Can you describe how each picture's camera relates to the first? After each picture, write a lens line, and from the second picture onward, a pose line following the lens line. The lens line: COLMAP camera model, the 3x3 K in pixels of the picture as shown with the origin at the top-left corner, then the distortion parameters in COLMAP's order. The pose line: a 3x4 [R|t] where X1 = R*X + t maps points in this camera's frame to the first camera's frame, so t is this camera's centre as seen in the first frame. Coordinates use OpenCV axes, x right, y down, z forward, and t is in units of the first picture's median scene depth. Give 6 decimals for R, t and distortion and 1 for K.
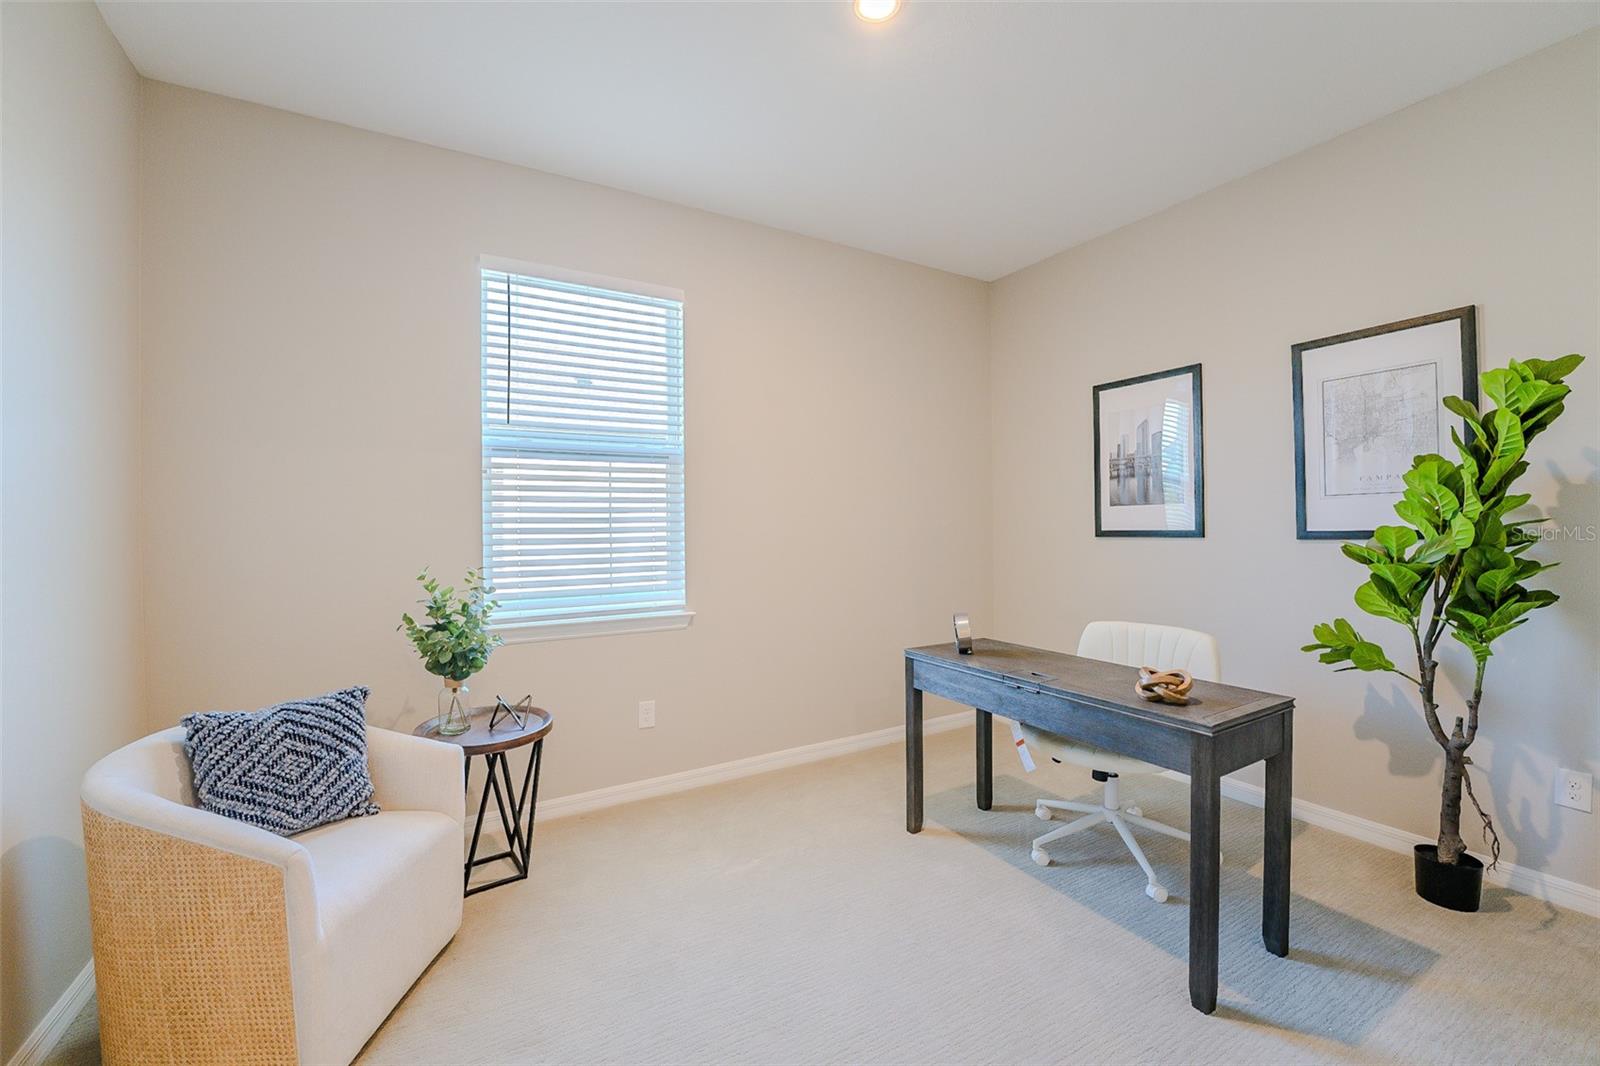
lens RADIAL K [[650.2, 0, 795.7], [0, 650.2, 525.2], [0, 0, 1]] dist [-0.028383, 0.000203]
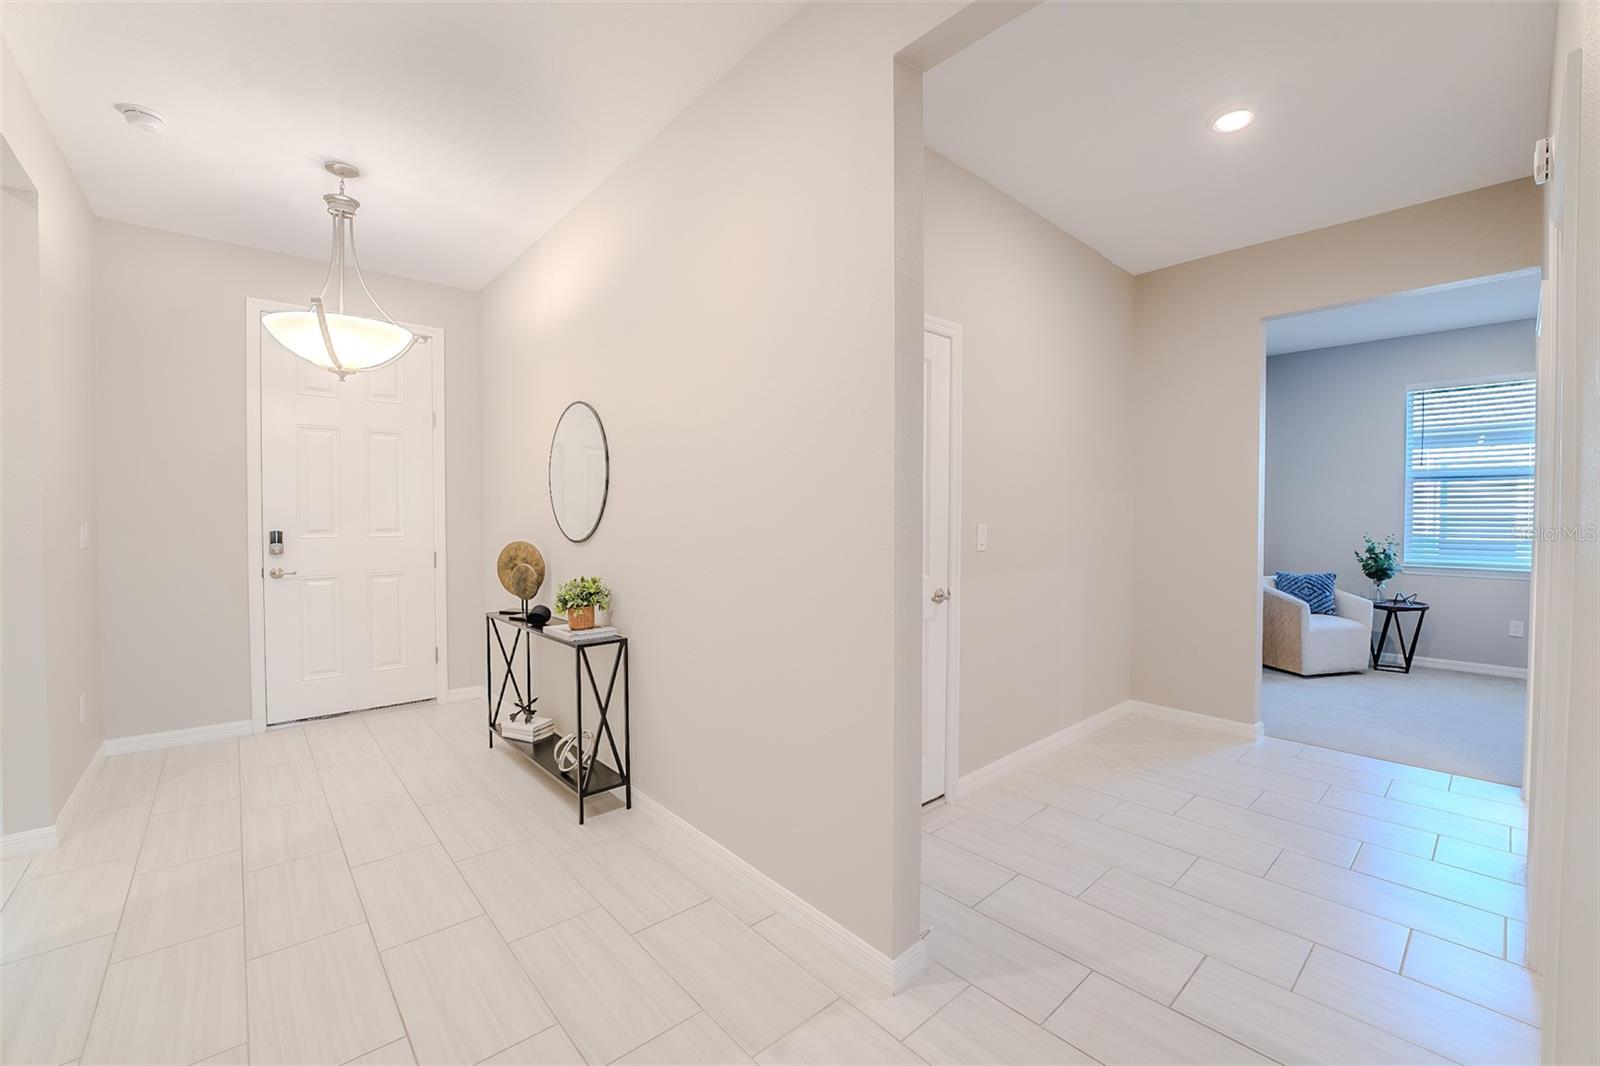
lens RADIAL K [[650.2, 0, 795.7], [0, 650.2, 525.2], [0, 0, 1]] dist [-0.028383, 0.000203]
pose [[0.187030, 0.021763, -0.982113, 1.582236], [-0.005144, 0.999763, 0.021175, -0.004959], [0.982341, 0.001092, 0.187097, -1.798931]]
